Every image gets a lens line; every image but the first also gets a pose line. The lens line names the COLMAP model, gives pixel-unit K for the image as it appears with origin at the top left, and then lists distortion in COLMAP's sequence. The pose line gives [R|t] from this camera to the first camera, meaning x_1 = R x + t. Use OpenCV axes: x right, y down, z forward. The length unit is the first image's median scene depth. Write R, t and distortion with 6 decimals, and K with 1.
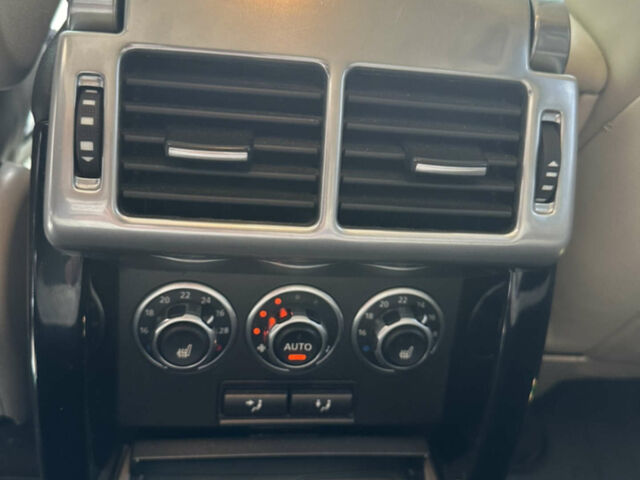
lens RADIAL K [[465.8, 0, 320.0], [0, 465.8, 240.0], [0, 0, 1]] dist [0.002725, -0.000168]
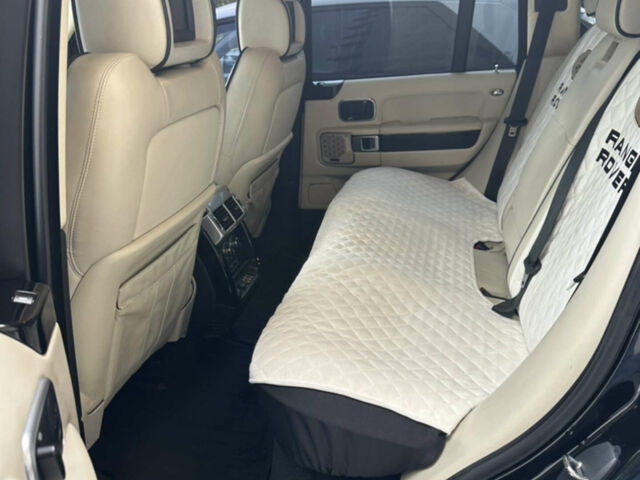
lens RADIAL K [[592.2, 0, 316.6], [0, 592.2, 242.0], [0, 0, 1]] dist [0.189158, -0.435067]
pose [[0.283346, -0.468398, 0.836850, -7.191471], [0.624445, 0.752393, 0.209697, -0.896080], [-0.727862, 0.463151, 0.505677, -4.247924]]
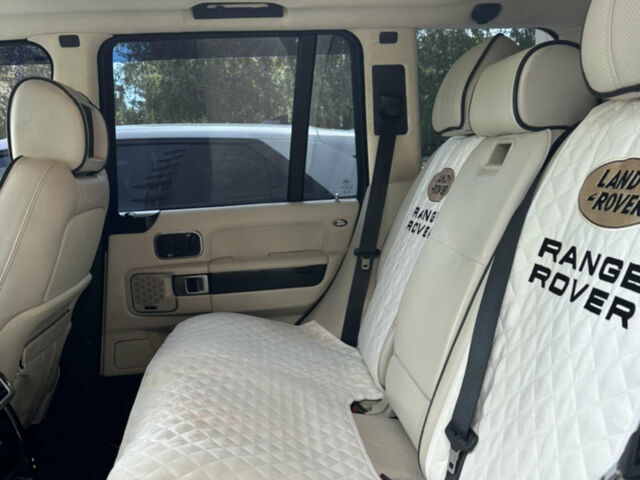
lens RADIAL K [[592.2, 0, 316.6], [0, 592.2, 242.0], [0, 0, 1]] dist [0.189158, -0.435067]
pose [[-0.021729, -0.245567, 0.969136, -5.102752], [0.602376, 0.770440, 0.208725, -0.576263], [-0.797917, 0.588319, 0.131183, -3.081770]]
